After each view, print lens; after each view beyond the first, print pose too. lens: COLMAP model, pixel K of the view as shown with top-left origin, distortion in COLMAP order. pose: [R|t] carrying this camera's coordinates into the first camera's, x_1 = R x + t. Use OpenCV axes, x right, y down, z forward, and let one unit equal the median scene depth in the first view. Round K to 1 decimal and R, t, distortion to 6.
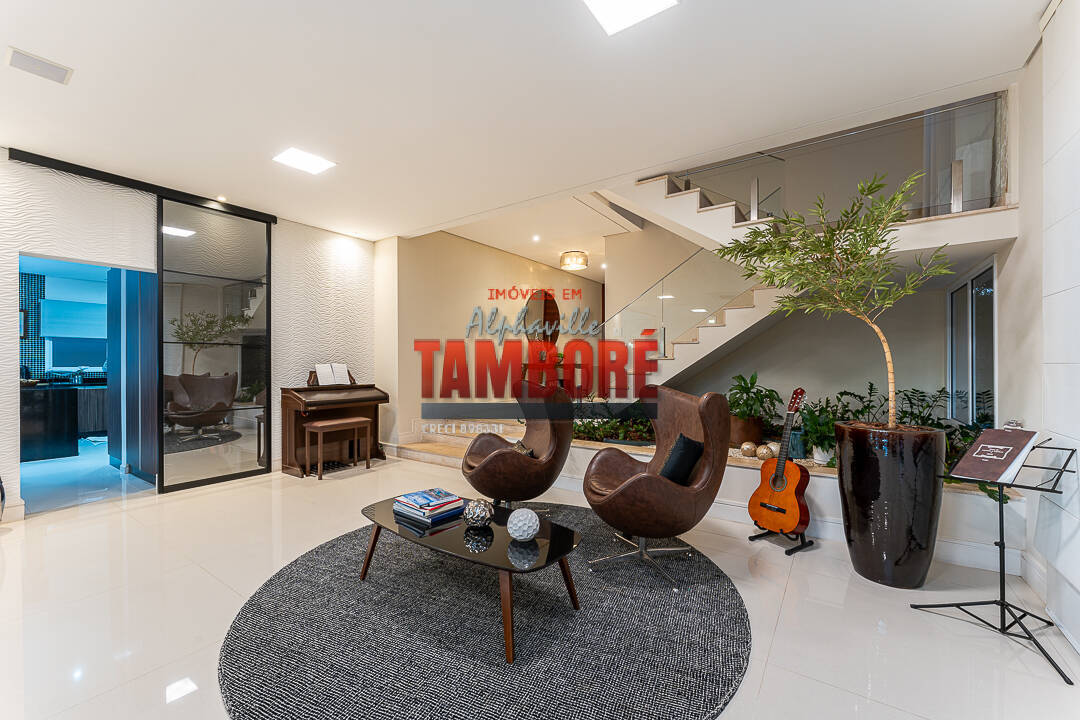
lens RADIAL K [[431.1, 0, 540.0], [0, 431.1, 360.0], [0, 0, 1]] dist [-0.004303, -0.000344]
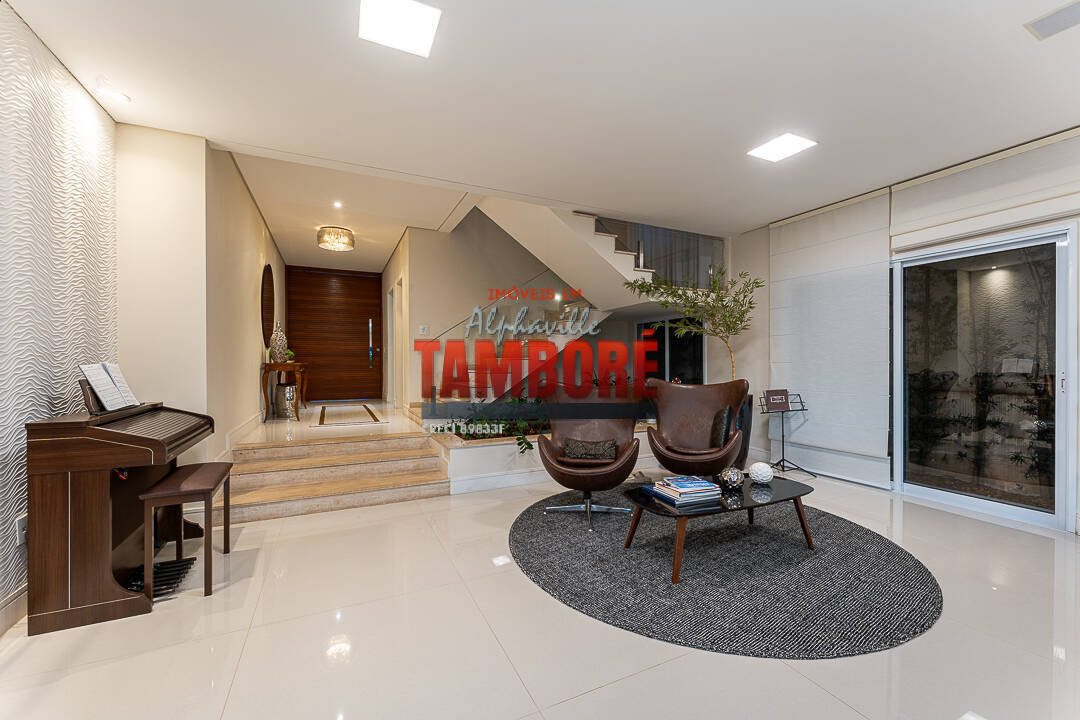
lens RADIAL K [[431.1, 0, 540.0], [0, 431.1, 360.0], [0, 0, 1]] dist [-0.004303, -0.000344]
pose [[0.501992, 0.007021, 0.864844, -0.910652], [-0.003942, 0.999975, -0.005830, 0.008858], [-0.864863, -0.000483, 0.502007, 0.503528]]
